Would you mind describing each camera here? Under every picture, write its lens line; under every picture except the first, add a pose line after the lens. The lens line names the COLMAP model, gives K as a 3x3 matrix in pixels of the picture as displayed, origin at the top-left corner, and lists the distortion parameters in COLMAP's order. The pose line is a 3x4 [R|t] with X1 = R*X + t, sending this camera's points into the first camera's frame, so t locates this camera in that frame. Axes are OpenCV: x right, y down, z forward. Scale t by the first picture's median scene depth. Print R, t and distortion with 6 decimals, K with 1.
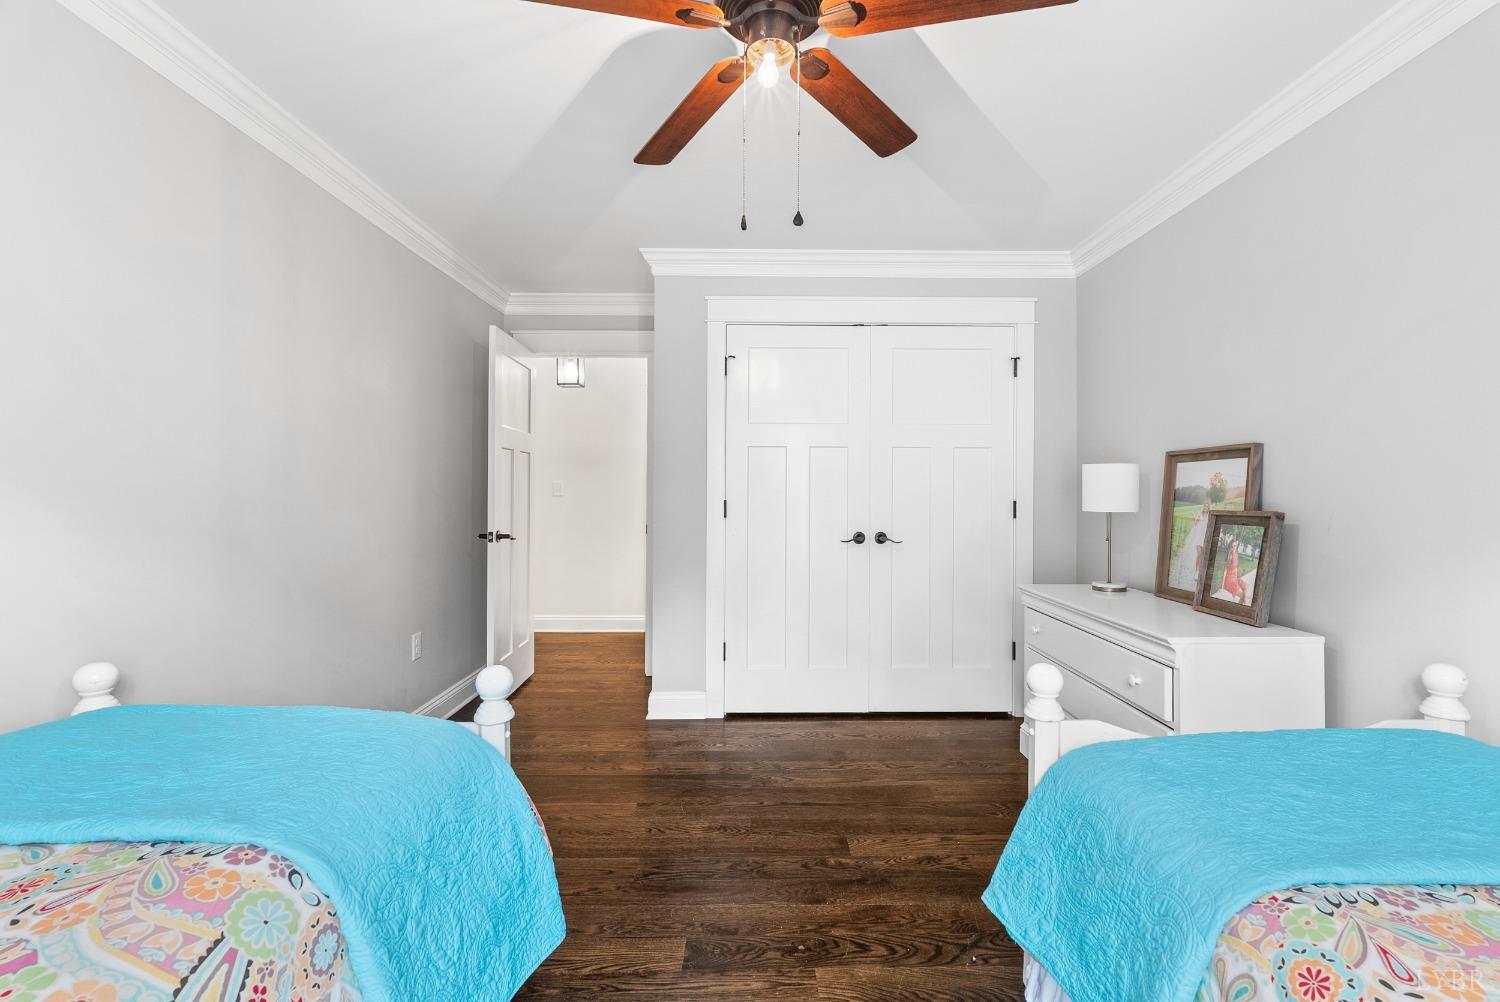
lens RADIAL K [[662.7, 0, 757.9], [0, 662.7, 495.7], [0, 0, 1]] dist [-0.005912, -0.000381]
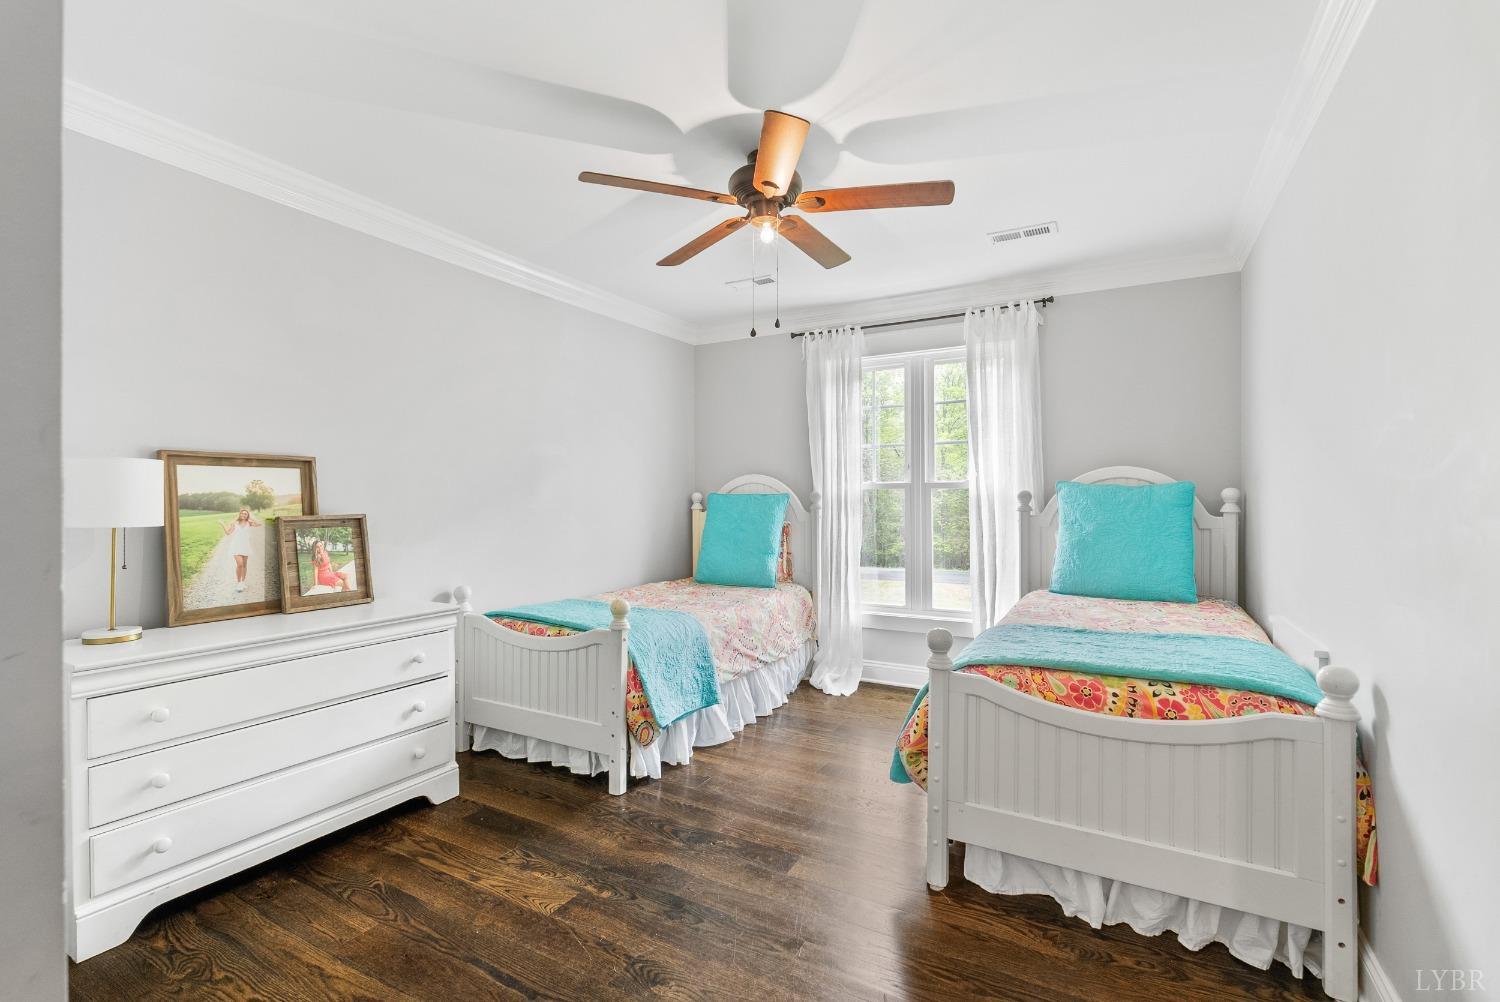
lens RADIAL K [[662.7, 0, 755.9], [0, 662.7, 499.3], [0, 0, 1]] dist [-0.005912, -0.000381]
pose [[-0.871395, 0.001696, 0.490580, -0.498033], [0.003463, 0.999990, 0.002693, -0.006043], [-0.490570, 0.004046, -0.871392, 1.592496]]
